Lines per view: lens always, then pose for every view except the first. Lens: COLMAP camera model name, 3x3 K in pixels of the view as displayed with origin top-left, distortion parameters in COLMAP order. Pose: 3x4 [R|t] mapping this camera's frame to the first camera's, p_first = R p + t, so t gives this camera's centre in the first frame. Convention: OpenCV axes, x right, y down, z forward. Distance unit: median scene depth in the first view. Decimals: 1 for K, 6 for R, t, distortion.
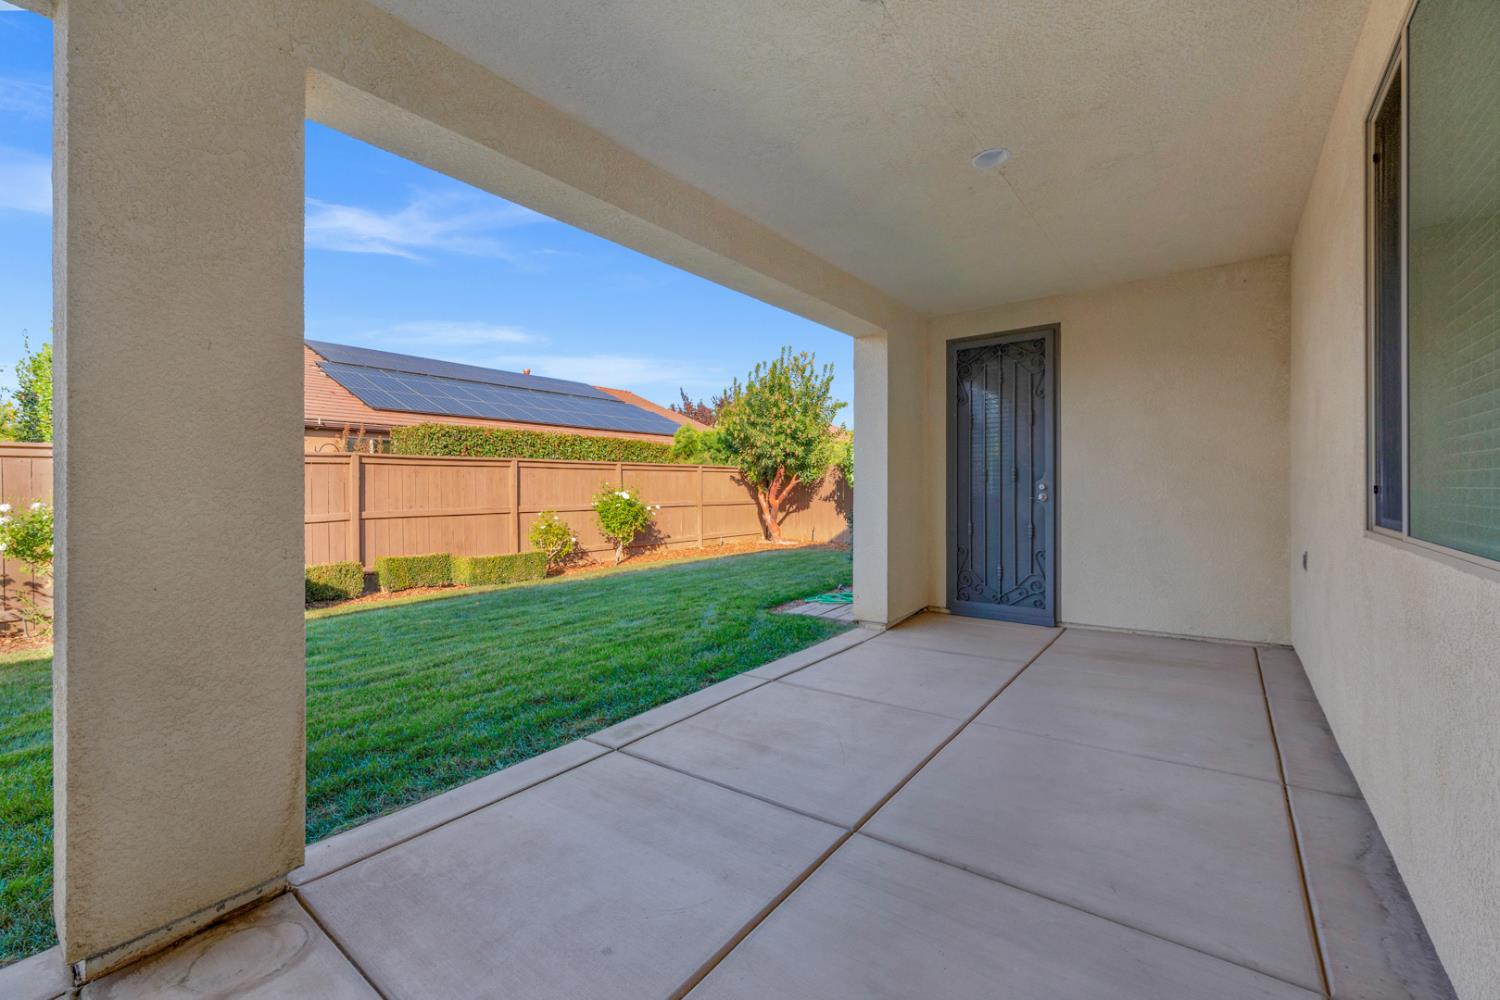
lens RADIAL K [[599.0, 0, 737.7], [0, 599.0, 499.4], [0, 0, 1]] dist [0.015938, -0.000132]
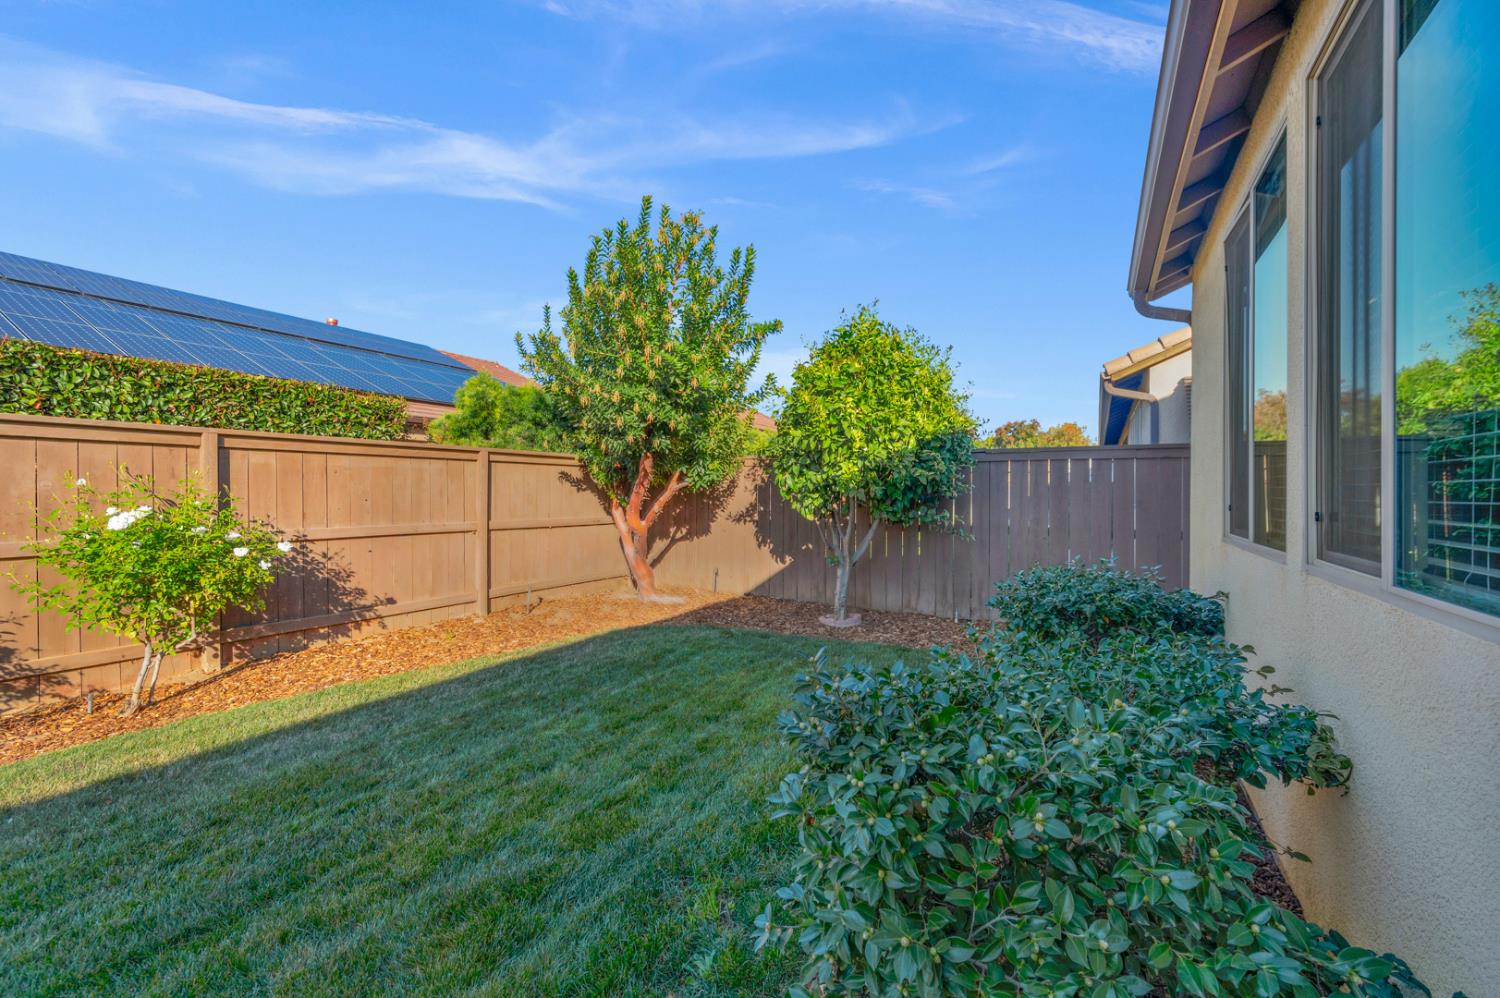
lens RADIAL K [[610.5, 0, 762.7], [0, 610.5, 492.9], [0, 0, 1]] dist [0.000512, -0.000333]
pose [[0.987339, 0.017182, 0.157694, 0.087235], [-0.014598, 0.999740, -0.017535, -0.015708], [-0.157954, 0.015011, 0.987332, 0.480431]]
